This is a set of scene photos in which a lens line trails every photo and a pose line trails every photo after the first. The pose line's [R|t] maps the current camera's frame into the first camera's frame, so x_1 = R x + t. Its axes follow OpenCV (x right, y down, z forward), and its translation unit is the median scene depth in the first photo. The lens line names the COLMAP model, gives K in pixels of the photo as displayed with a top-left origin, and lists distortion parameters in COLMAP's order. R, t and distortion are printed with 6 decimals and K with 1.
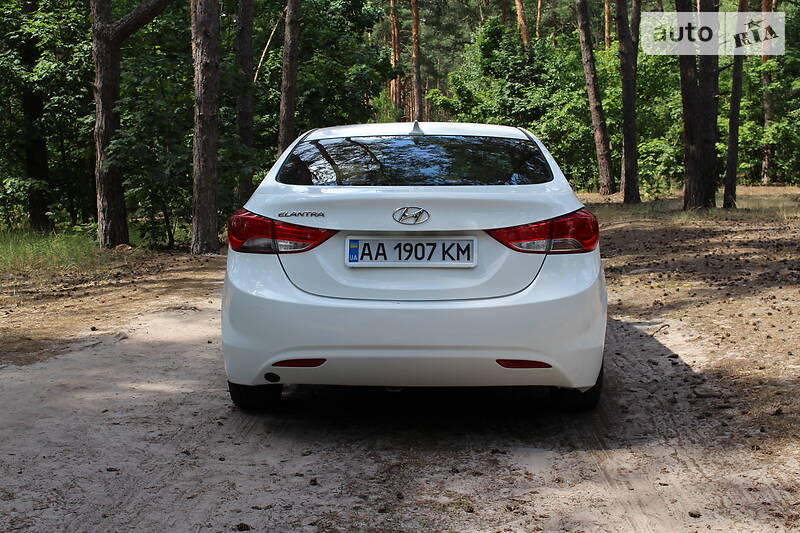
lens RADIAL K [[1049.1, 0, 400.2], [0, 1049.1, 265.5], [0, 0, 1]] dist [-0.071323, 0.000000]
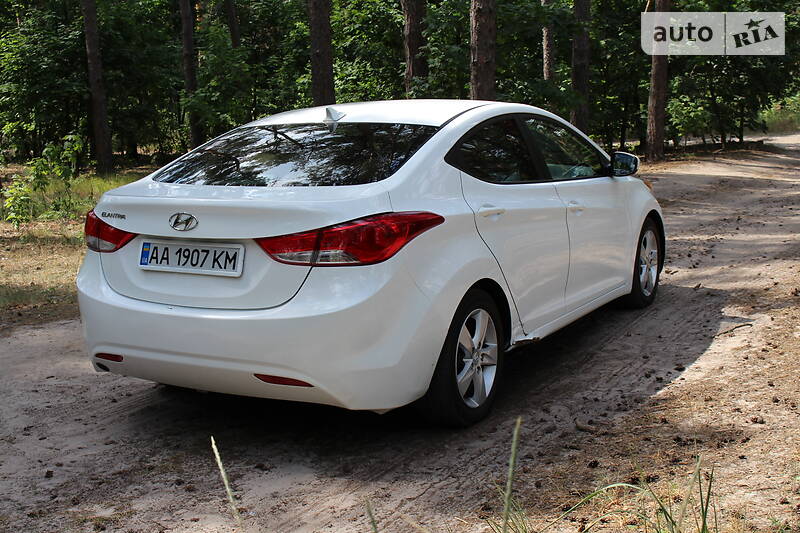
lens RADIAL K [[1049.1, 0, 399.5], [0, 1049.1, 268.7], [0, 0, 1]] dist [-0.071323, 0.000000]
pose [[0.890180, 0.054805, -0.452300, 0.638227], [-0.019100, 0.996355, 0.083138, -0.088947], [0.455208, -0.065369, 0.887982, 0.208567]]
